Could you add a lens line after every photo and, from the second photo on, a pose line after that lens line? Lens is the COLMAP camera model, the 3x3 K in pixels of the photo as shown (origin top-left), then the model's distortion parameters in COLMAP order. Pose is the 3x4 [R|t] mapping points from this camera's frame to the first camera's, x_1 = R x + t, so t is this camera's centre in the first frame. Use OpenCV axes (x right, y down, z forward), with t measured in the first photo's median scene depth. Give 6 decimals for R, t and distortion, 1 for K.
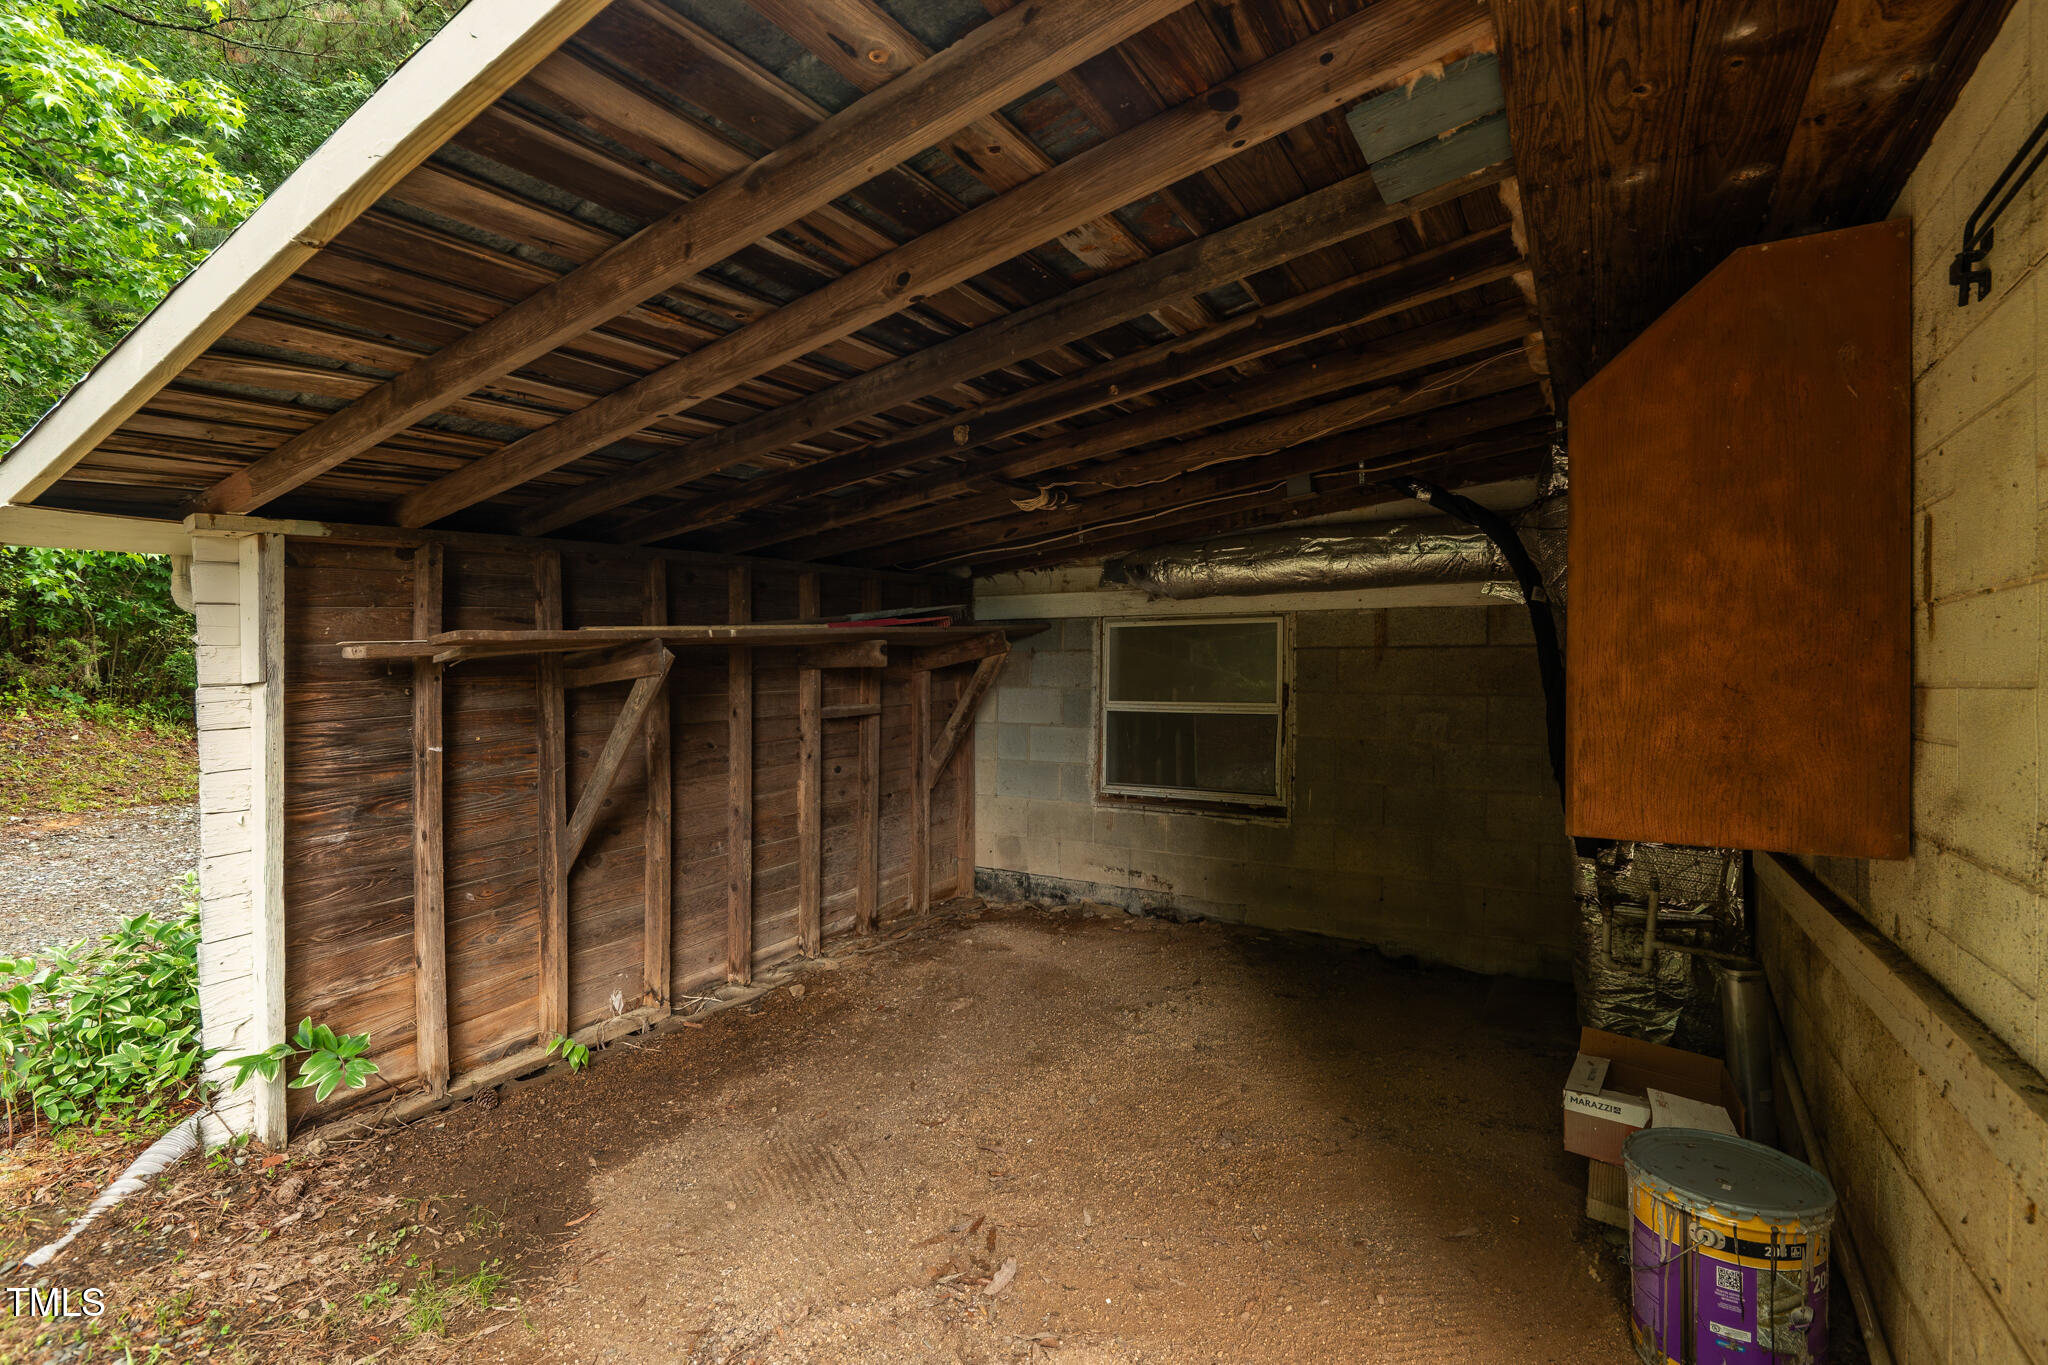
lens RADIAL K [[918.2, 0, 1024.0], [0, 918.2, 682.5], [0, 0, 1]] dist [0.001625, 0.000378]
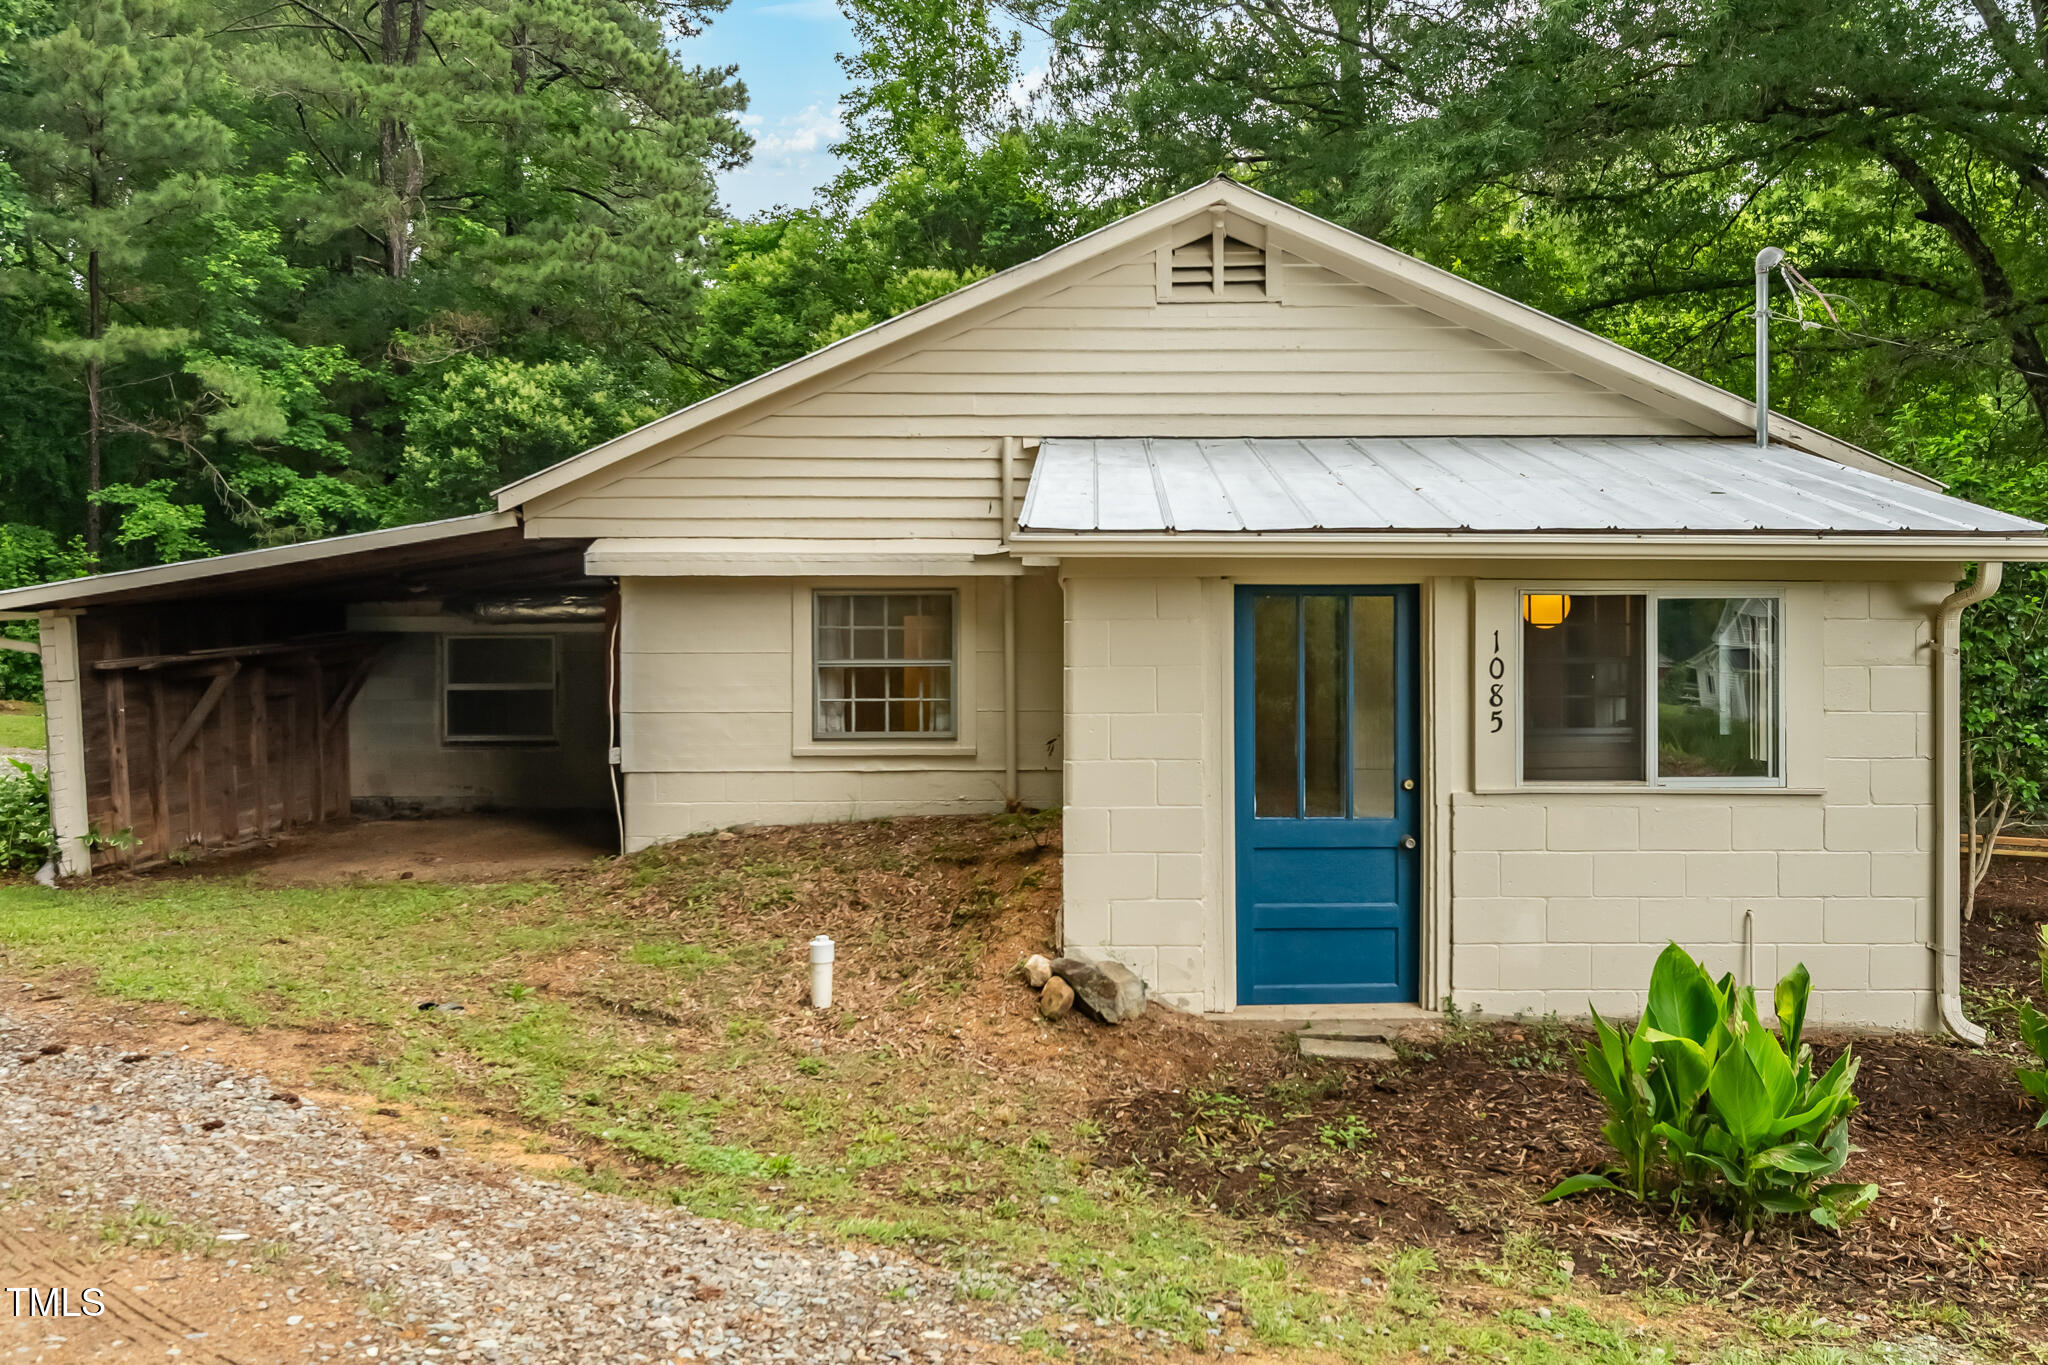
lens RADIAL K [[1346.3, 0, 1024.0], [0, 1346.3, 682.5], [0, 0, 1]] dist [0.004739, 0.001207]
pose [[0.852025, -0.019248, 0.523146, -0.326424], [0.011313, 0.999767, 0.018359, -0.016279], [-0.523378, -0.009724, 0.852045, -1.781086]]
